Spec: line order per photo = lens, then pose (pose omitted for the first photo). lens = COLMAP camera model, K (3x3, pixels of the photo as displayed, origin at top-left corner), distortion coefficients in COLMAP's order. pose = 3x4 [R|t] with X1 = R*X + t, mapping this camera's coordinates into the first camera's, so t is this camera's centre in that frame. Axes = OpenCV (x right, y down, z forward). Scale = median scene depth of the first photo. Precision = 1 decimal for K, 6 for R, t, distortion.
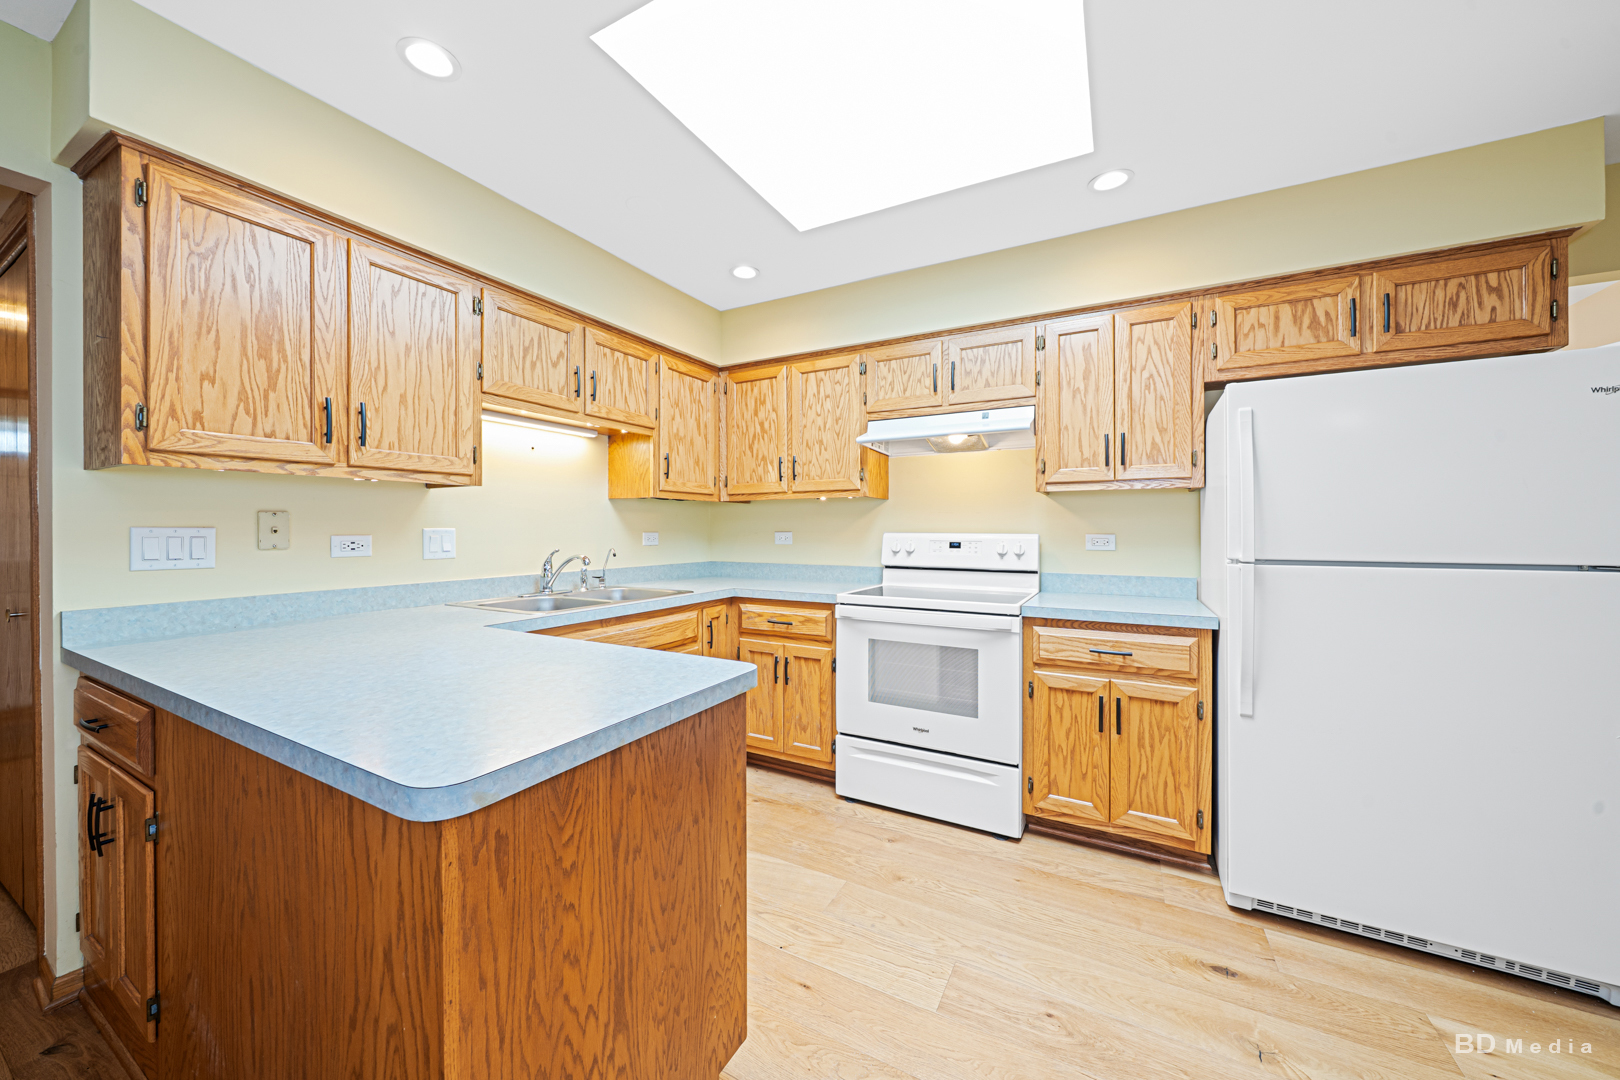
lens RADIAL K [[560.3, 0, 852.2], [0, 560.3, 530.2], [0, 0, 1]] dist [0.000523, 0.000042]
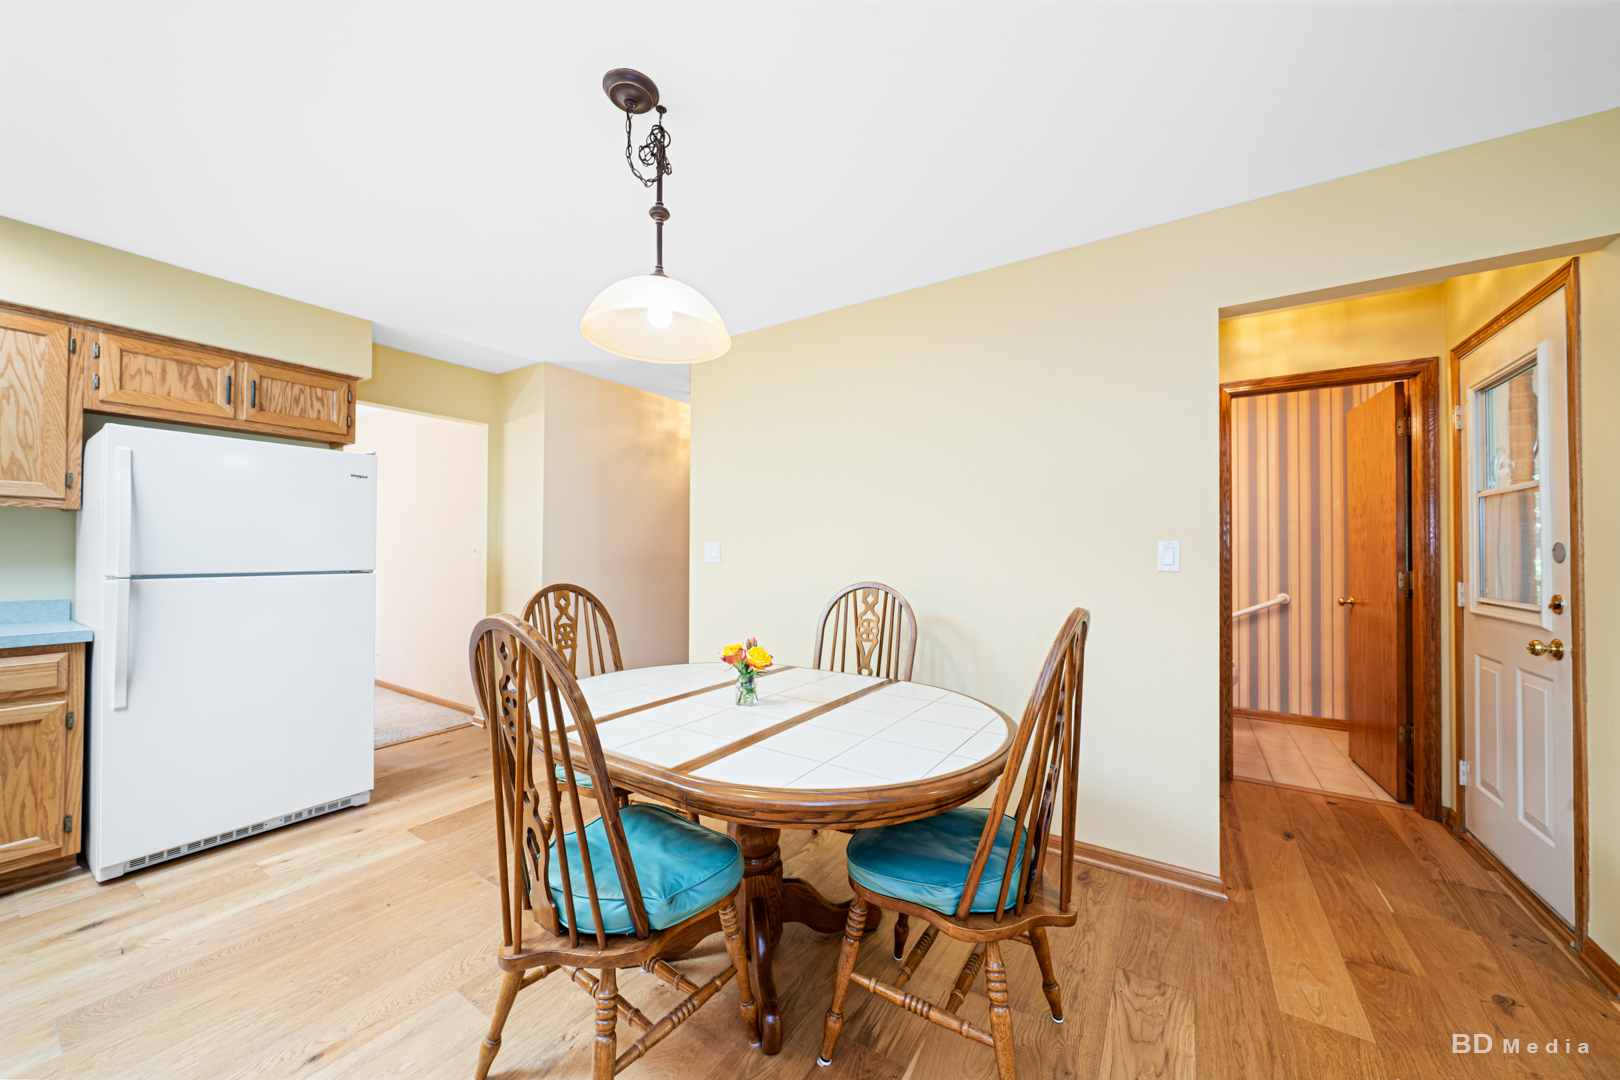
lens RADIAL K [[602.8, 0, 793.6], [0, 602.8, 538.8], [0, 0, 1]] dist [-0.010473, 0.000578]
pose [[0.141797, 0.017765, 0.989736, -0.299519], [-0.005822, 0.999837, -0.017112, -0.011099], [-0.989879, -0.003336, 0.141877, -0.508603]]
